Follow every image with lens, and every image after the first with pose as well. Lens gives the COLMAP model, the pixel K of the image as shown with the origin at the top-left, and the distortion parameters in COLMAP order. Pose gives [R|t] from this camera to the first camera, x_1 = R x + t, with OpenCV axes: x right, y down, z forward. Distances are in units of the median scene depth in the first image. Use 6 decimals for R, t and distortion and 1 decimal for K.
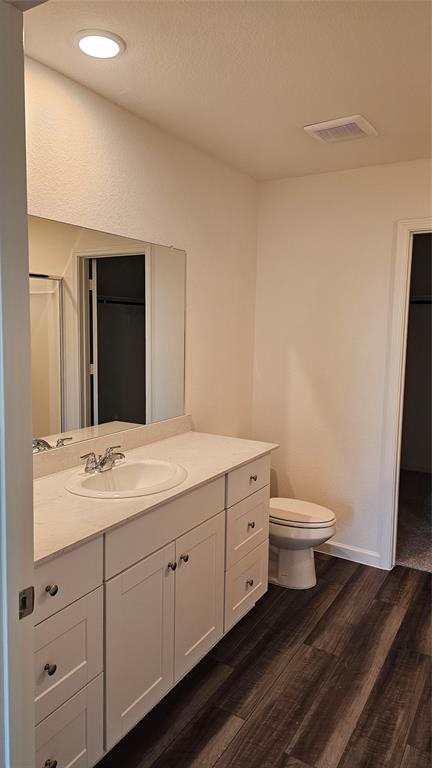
lens RADIAL K [[518.1, 0, 217.7], [0, 518.1, 380.5], [0, 0, 1]] dist [0.056617, -0.045429]
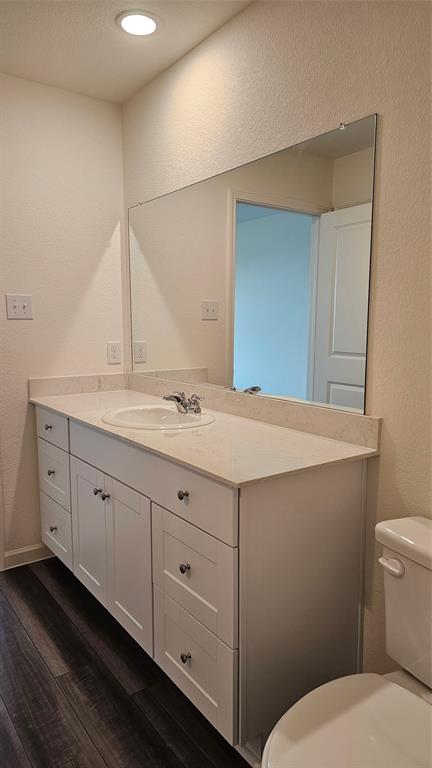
lens RADIAL K [[518.1, 0, 218.1], [0, 518.1, 388.3], [0, 0, 1]] dist [0.056617, -0.045429]
pose [[-0.385511, 0.099784, -0.917292, 0.728848], [-0.120990, 0.980085, 0.157463, -0.053835], [0.914737, 0.171687, -0.365760, 1.459848]]
